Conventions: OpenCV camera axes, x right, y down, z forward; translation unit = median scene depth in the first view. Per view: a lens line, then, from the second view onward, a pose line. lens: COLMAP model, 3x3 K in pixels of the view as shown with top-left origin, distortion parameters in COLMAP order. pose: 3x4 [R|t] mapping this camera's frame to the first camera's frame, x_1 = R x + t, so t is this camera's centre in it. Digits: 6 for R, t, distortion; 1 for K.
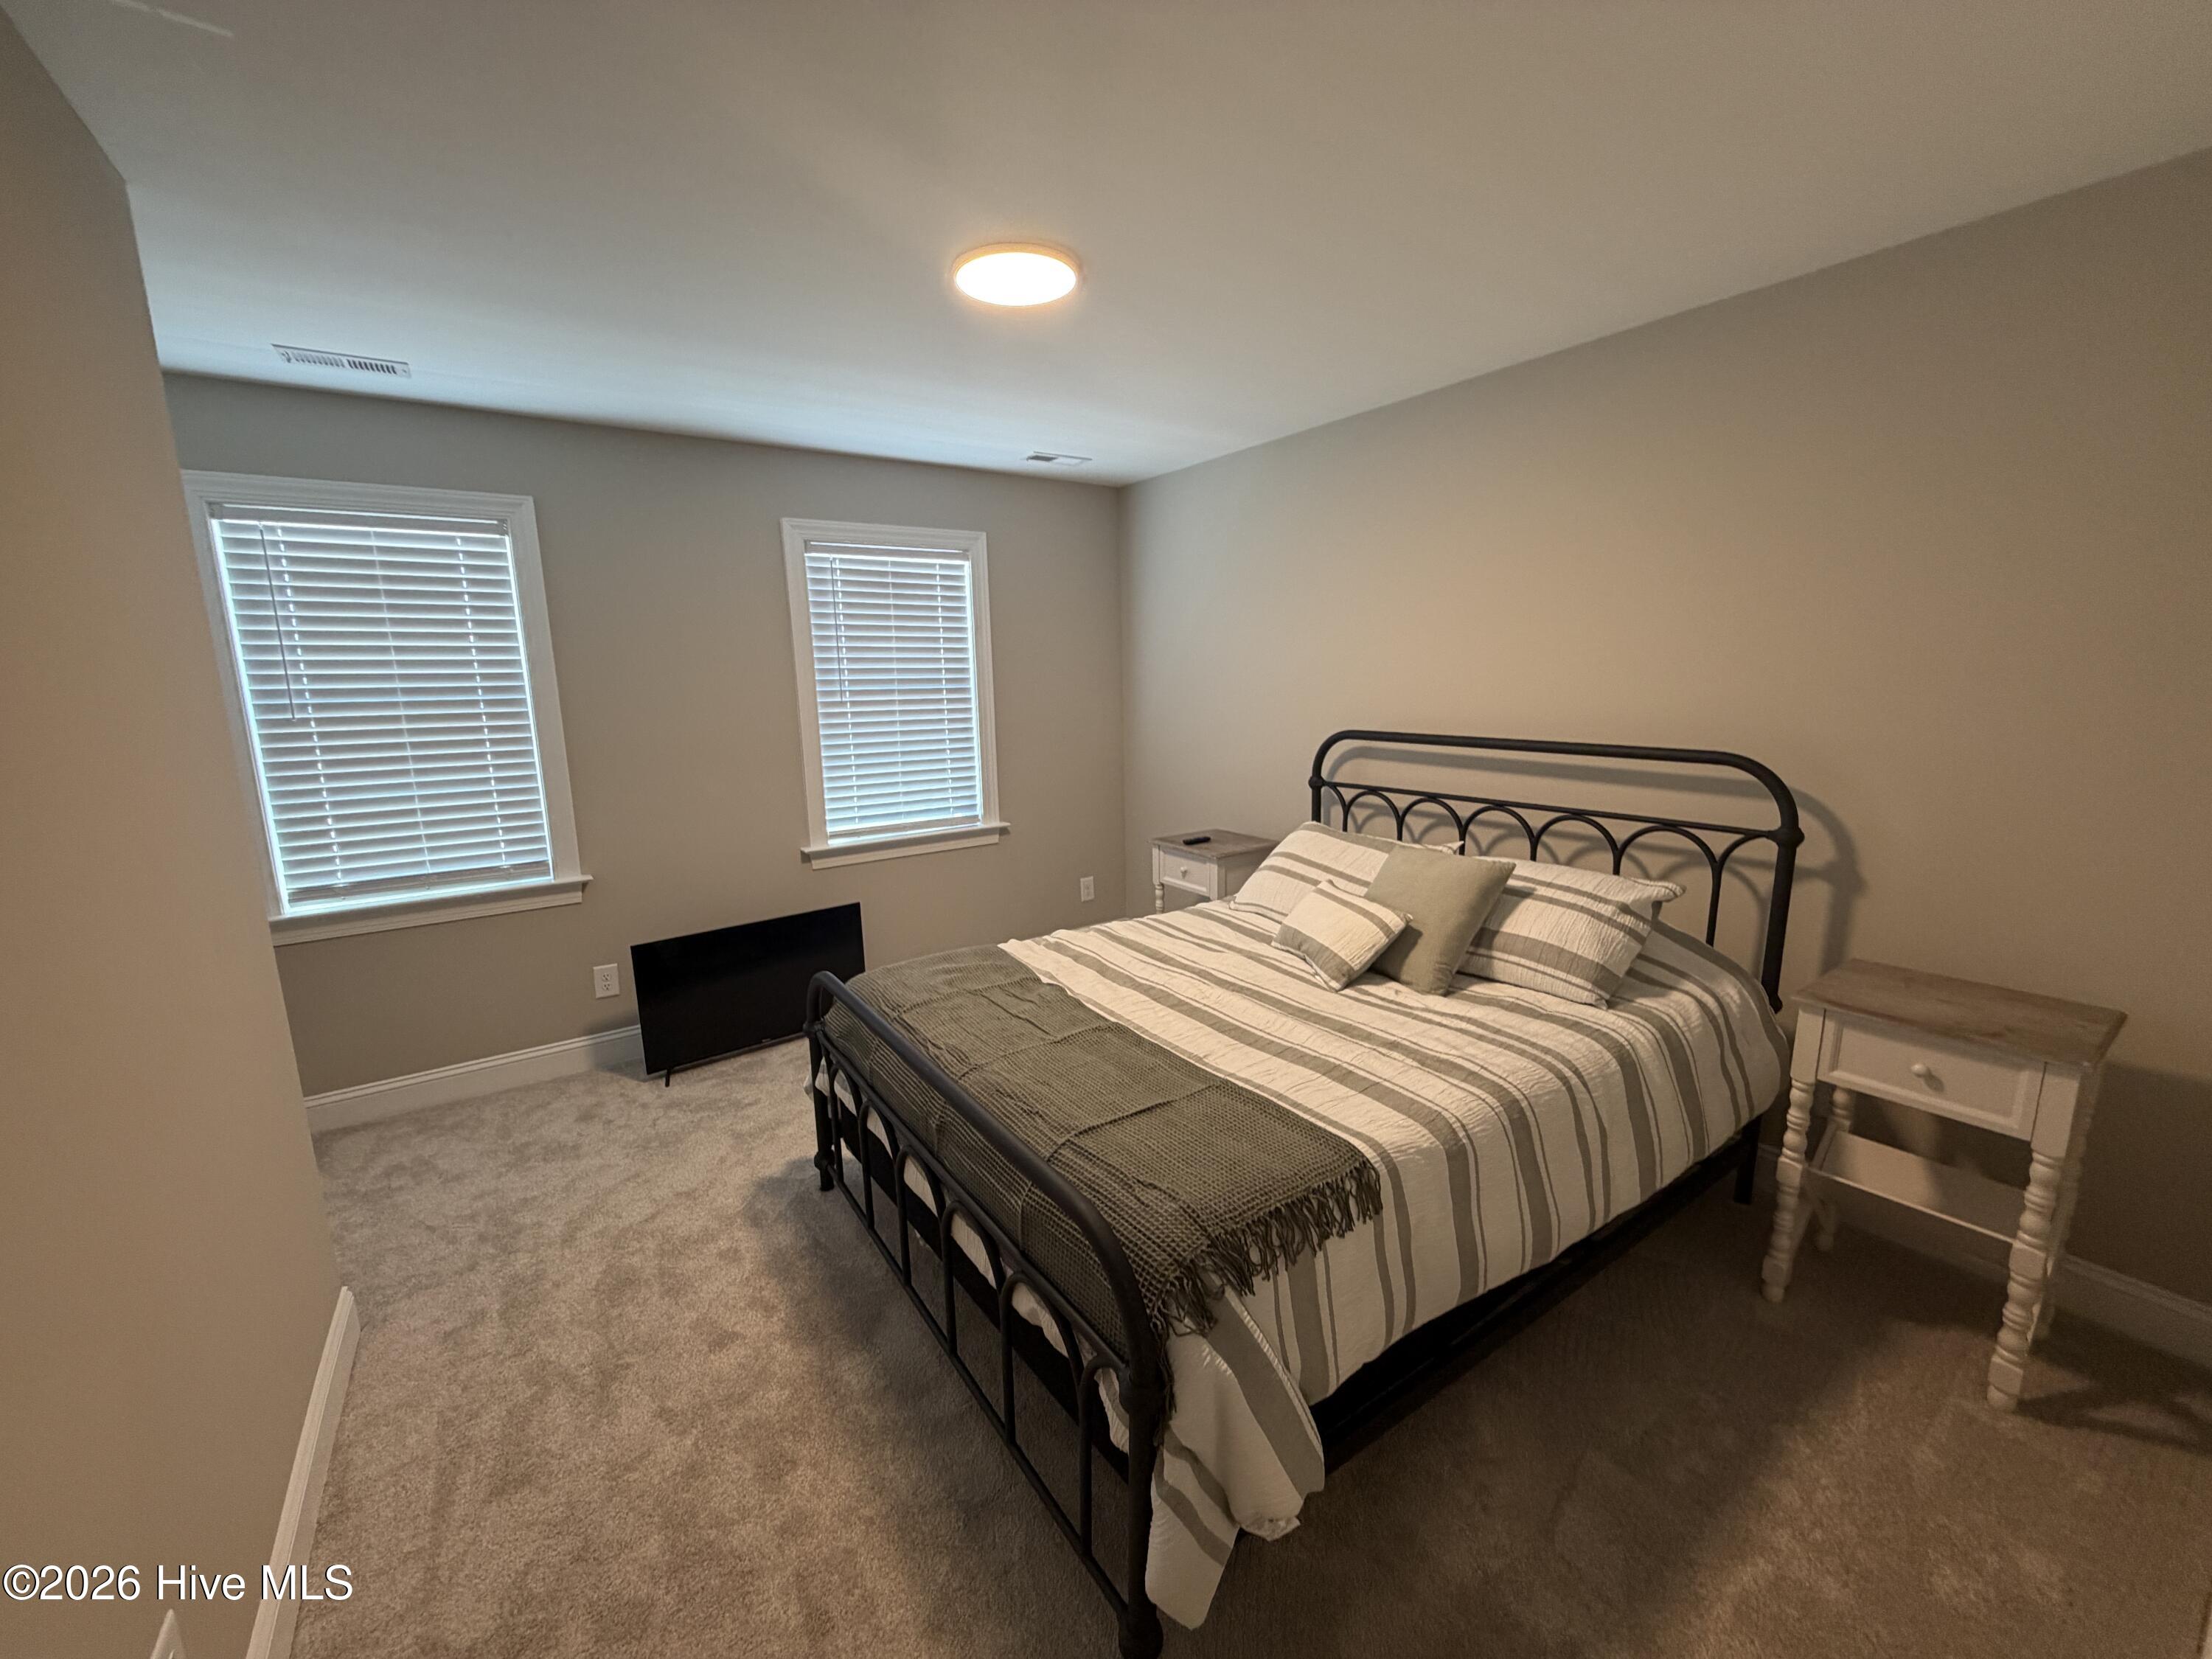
lens RADIAL K [[881.2, 0, 1087.1], [0, 881.2, 827.8], [0, 0, 1]] dist [-0.000425, -0.000060]
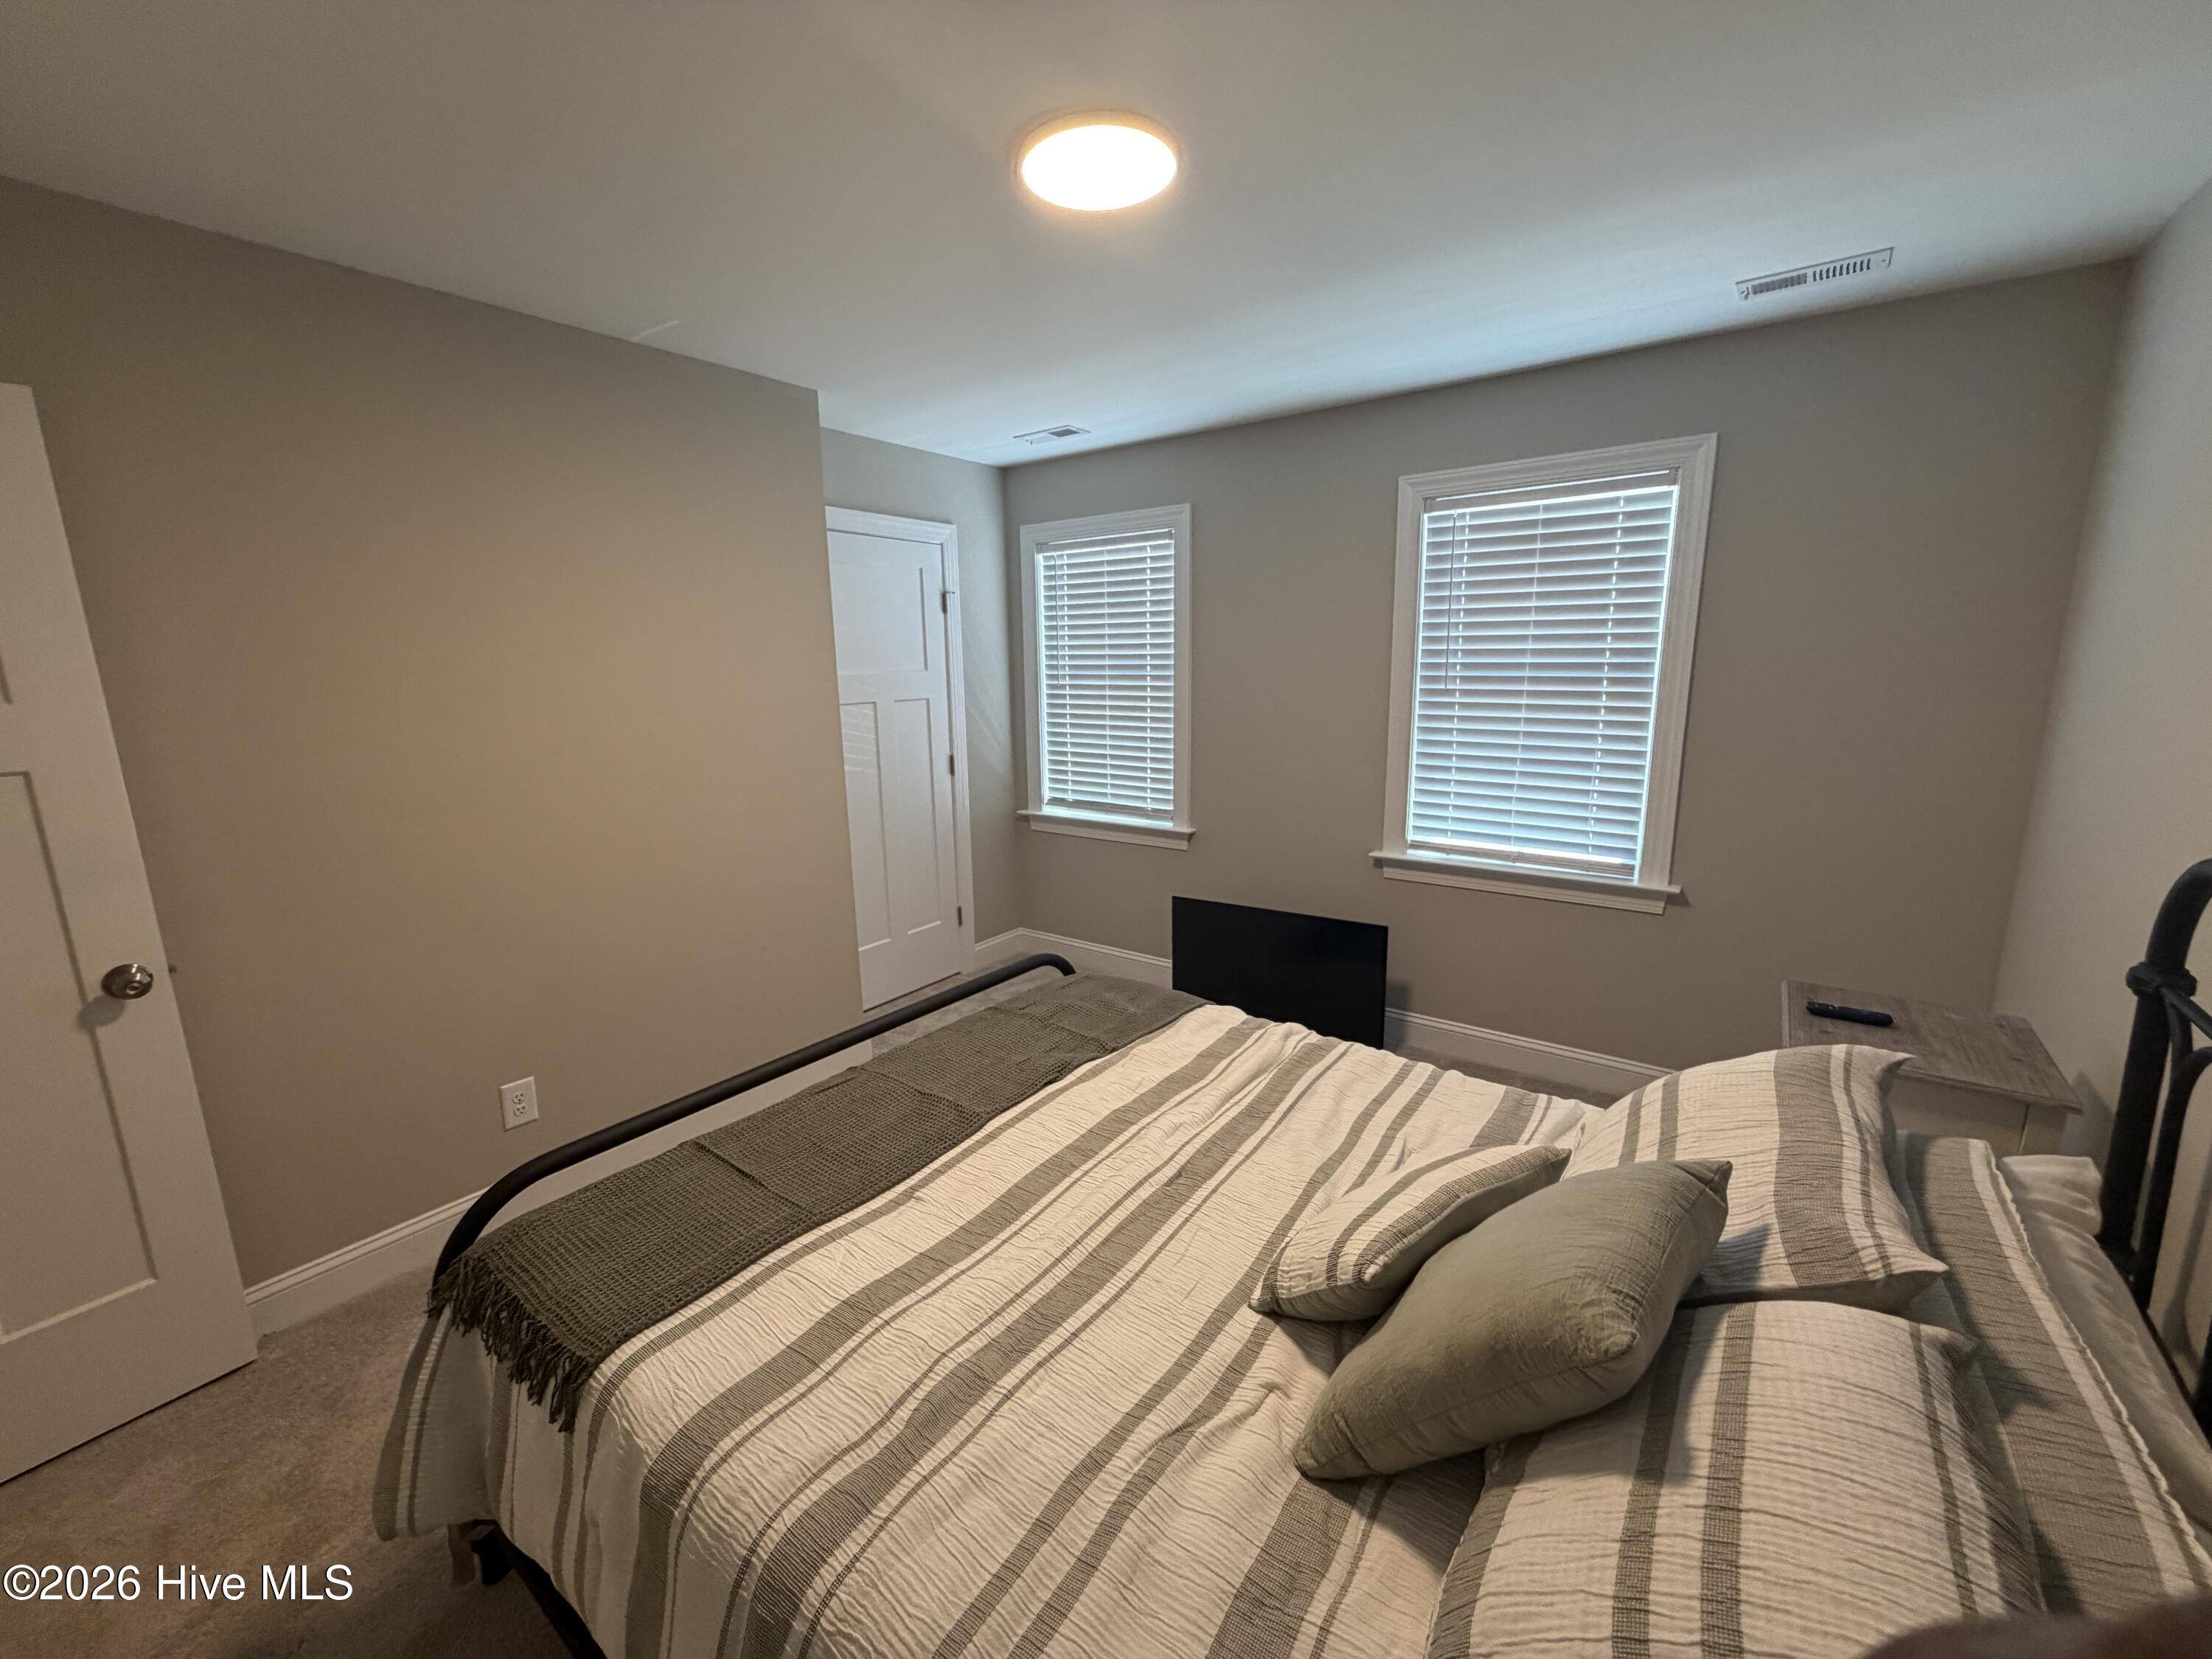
lens RADIAL K [[881.2, 0, 1087.1], [0, 881.2, 827.8], [0, 0, 1]] dist [-0.000425, -0.000060]
pose [[0.324670, 0.199804, -0.924482, 0.413693], [-0.151616, 0.975787, 0.157646, -0.098712], [0.933596, 0.088984, 0.347102, 0.420685]]
